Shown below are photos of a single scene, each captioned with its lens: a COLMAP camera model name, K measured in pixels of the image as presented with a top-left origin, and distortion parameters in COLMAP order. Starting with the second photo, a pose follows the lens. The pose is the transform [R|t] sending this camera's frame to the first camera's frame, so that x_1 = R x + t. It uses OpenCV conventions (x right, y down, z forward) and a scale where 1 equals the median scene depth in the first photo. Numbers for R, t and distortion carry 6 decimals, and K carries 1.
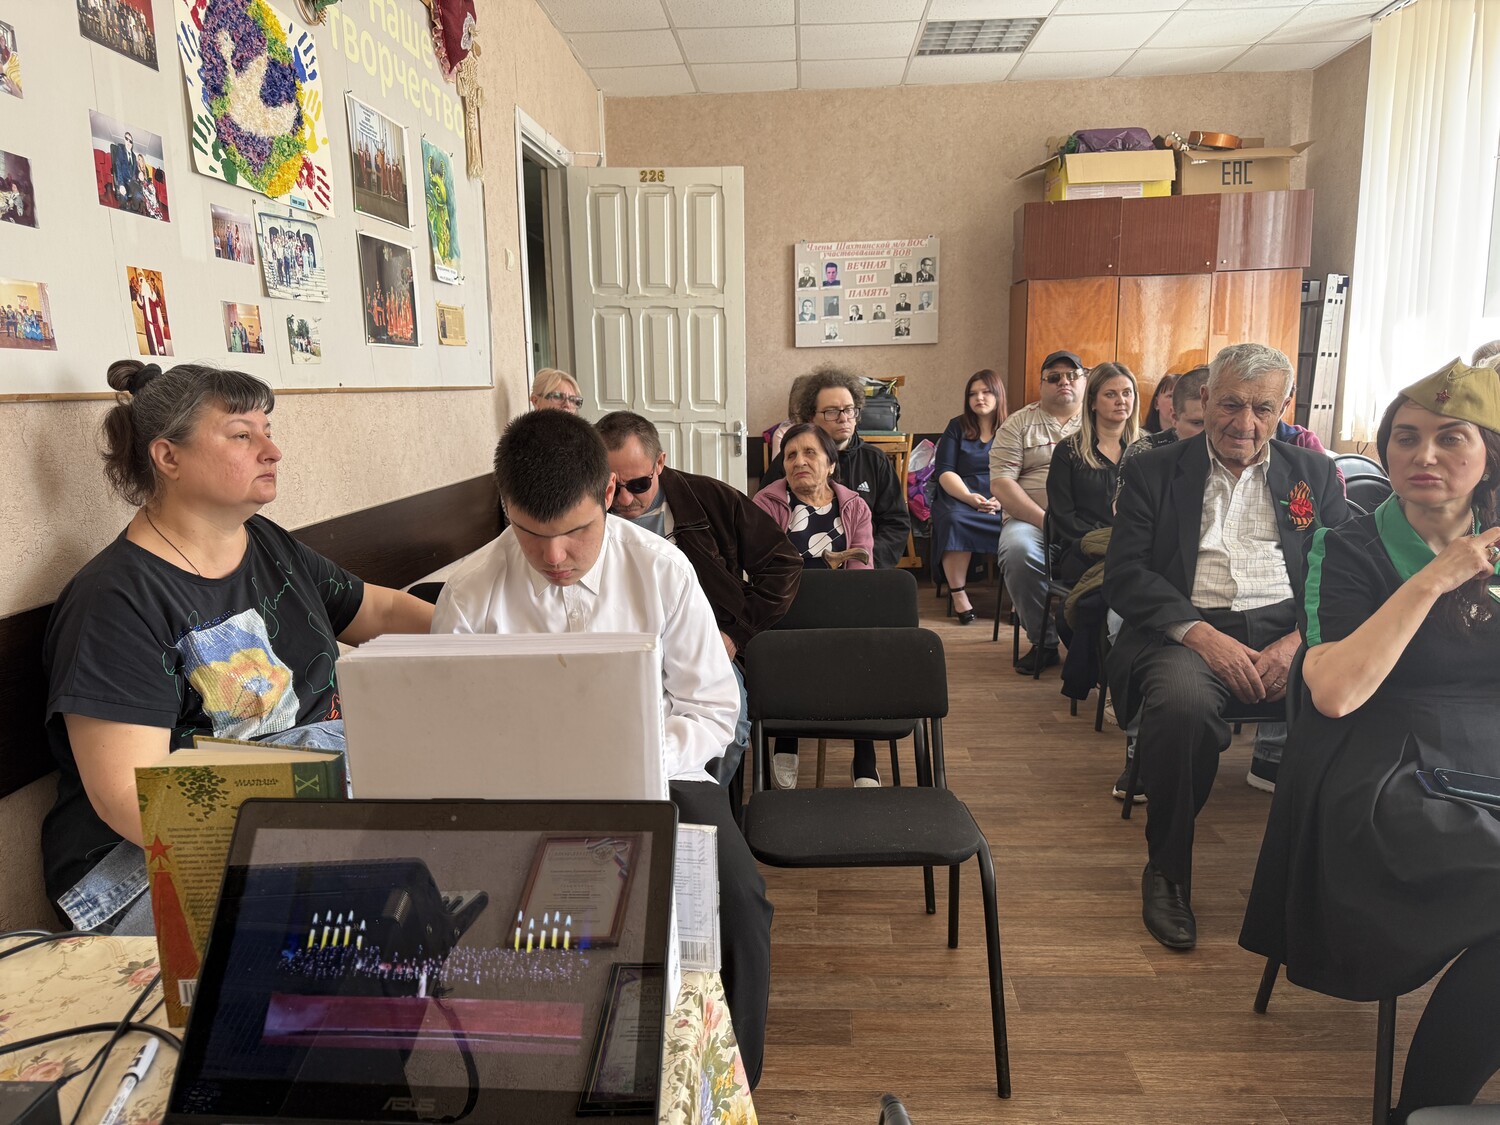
lens RADIAL K [[1053.6, 0, 750.0], [0, 1053.6, 562.5], [0, 0, 1]] dist [-0.019163, -0.002495]
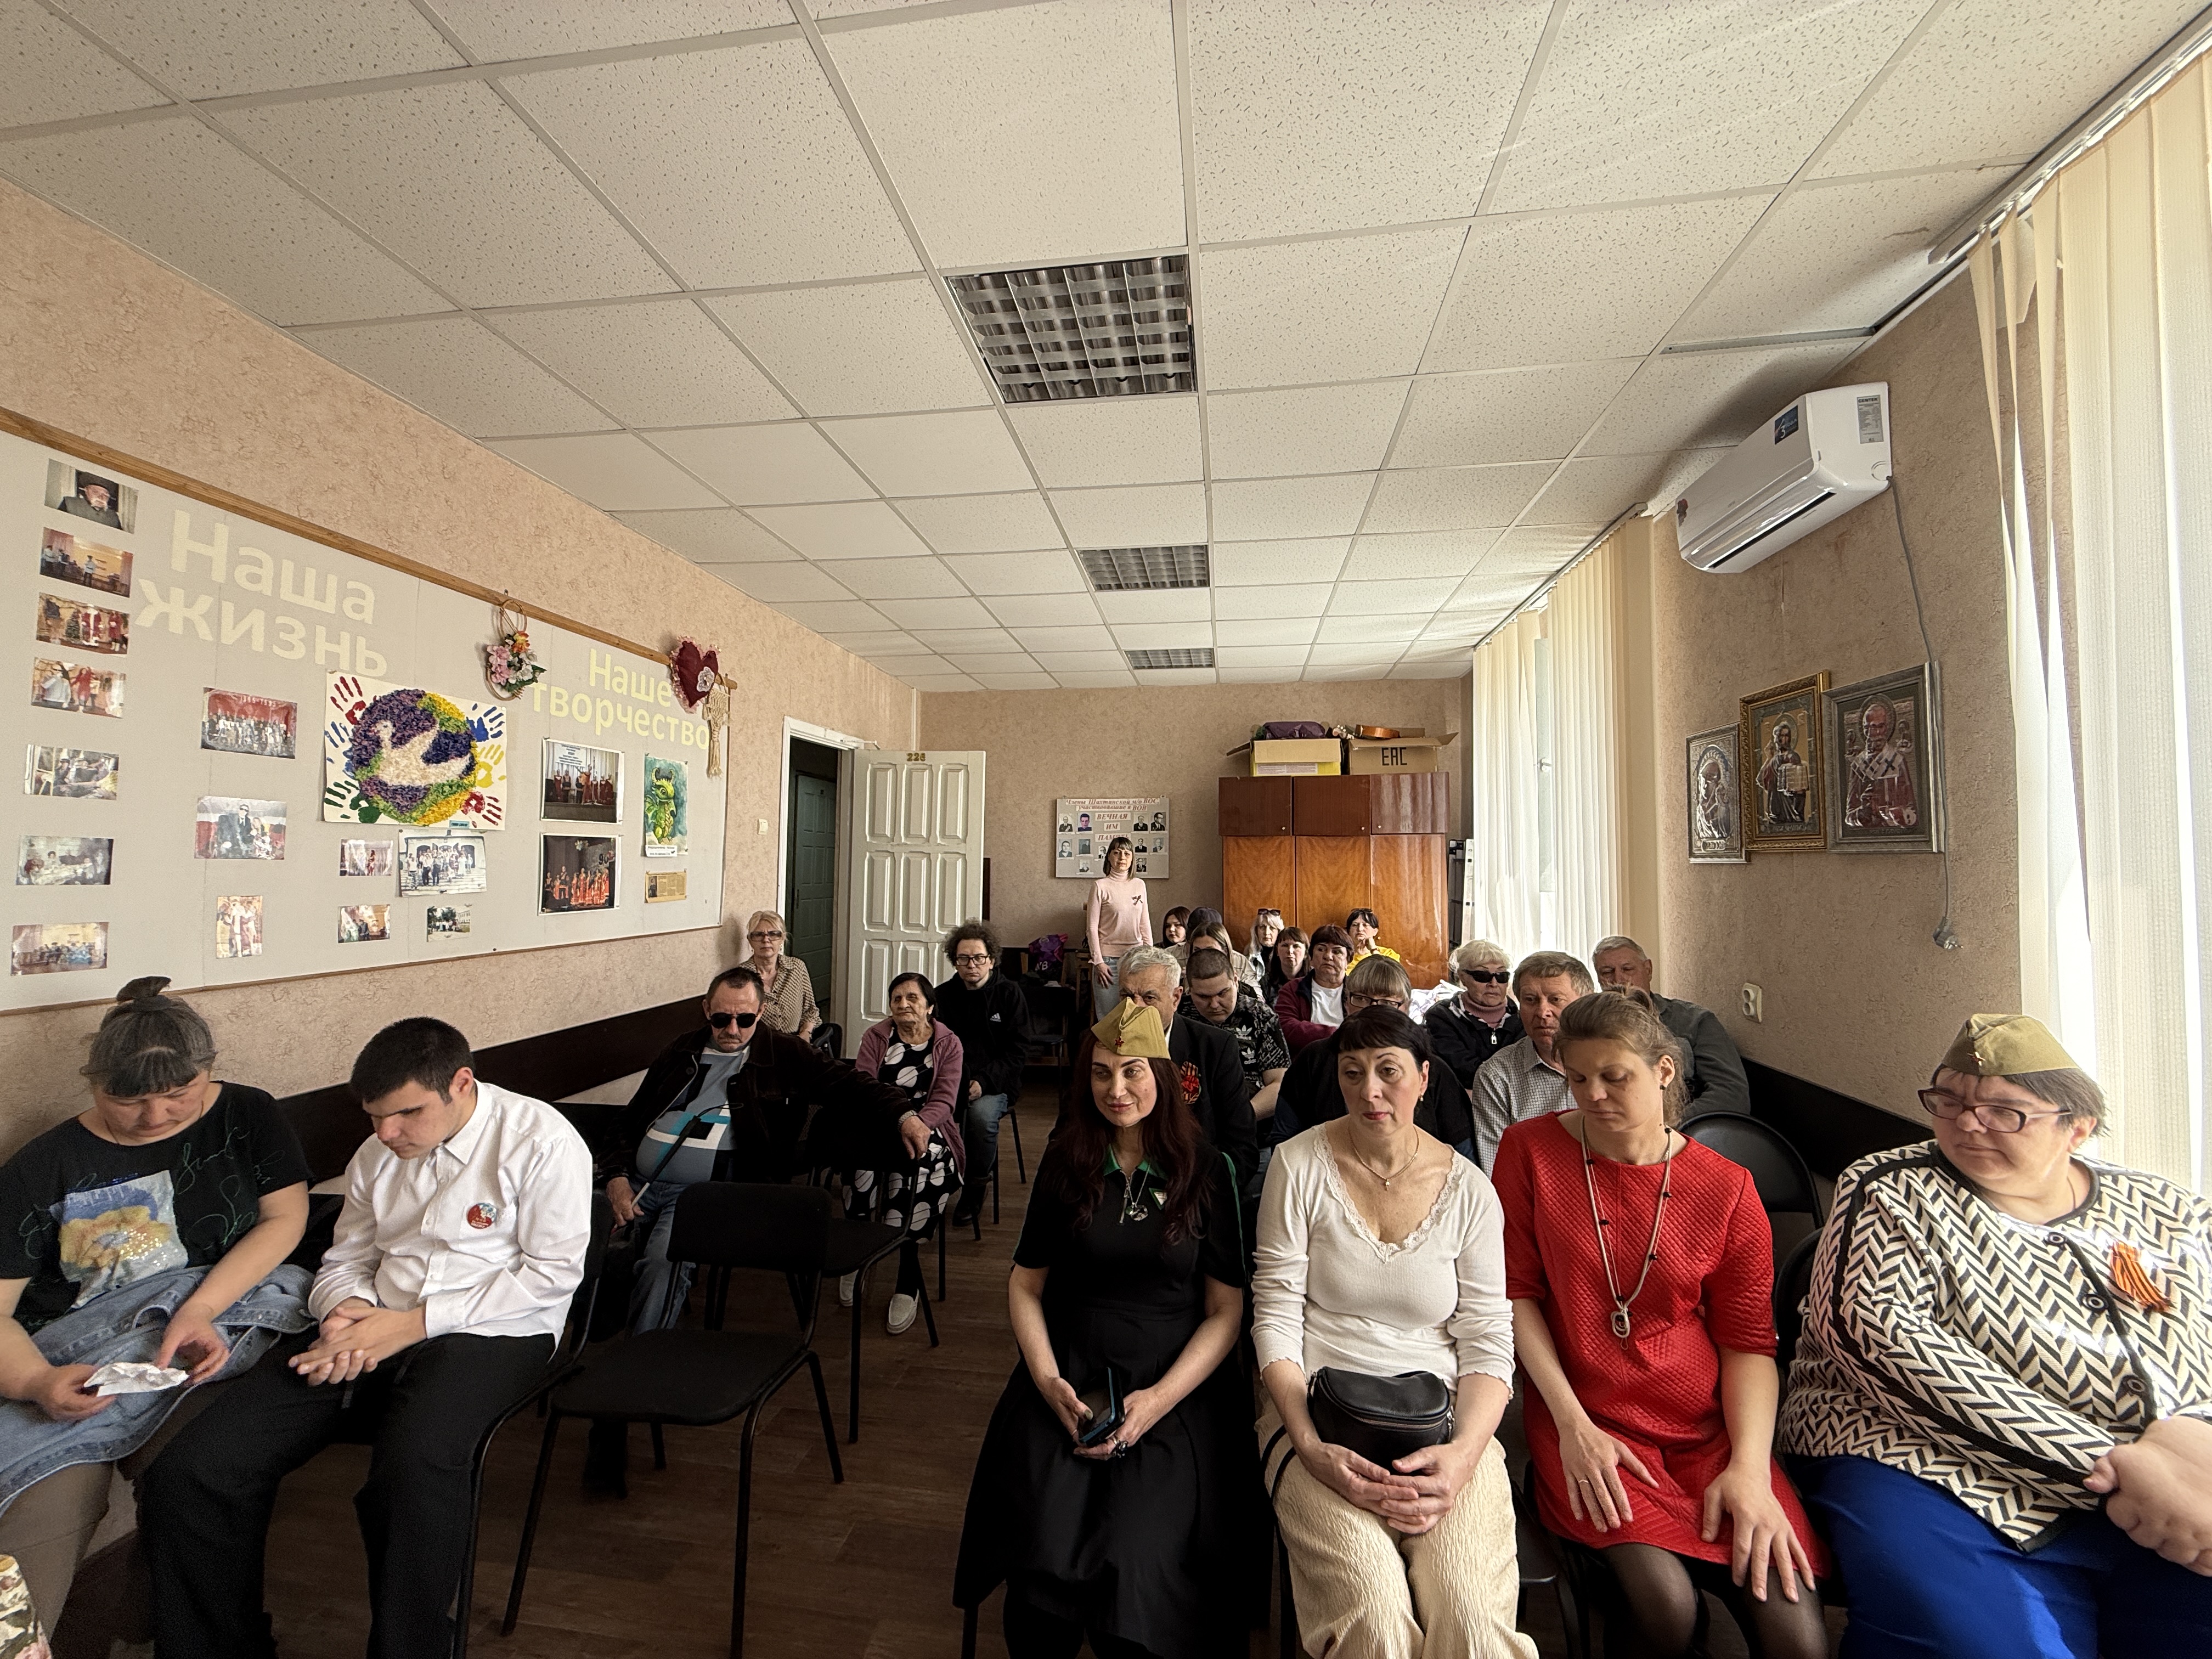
lens RADIAL K [[834.6, 0, 1094.8], [0, 834.6, 818.0], [0, 0, 1]] dist [-0.013408, -0.000108]
pose [[0.992128, 0.031268, -0.121263, 0.398222], [-0.056417, 0.976095, -0.209894, -0.122235], [0.111801, 0.215083, 0.970175, 0.012803]]
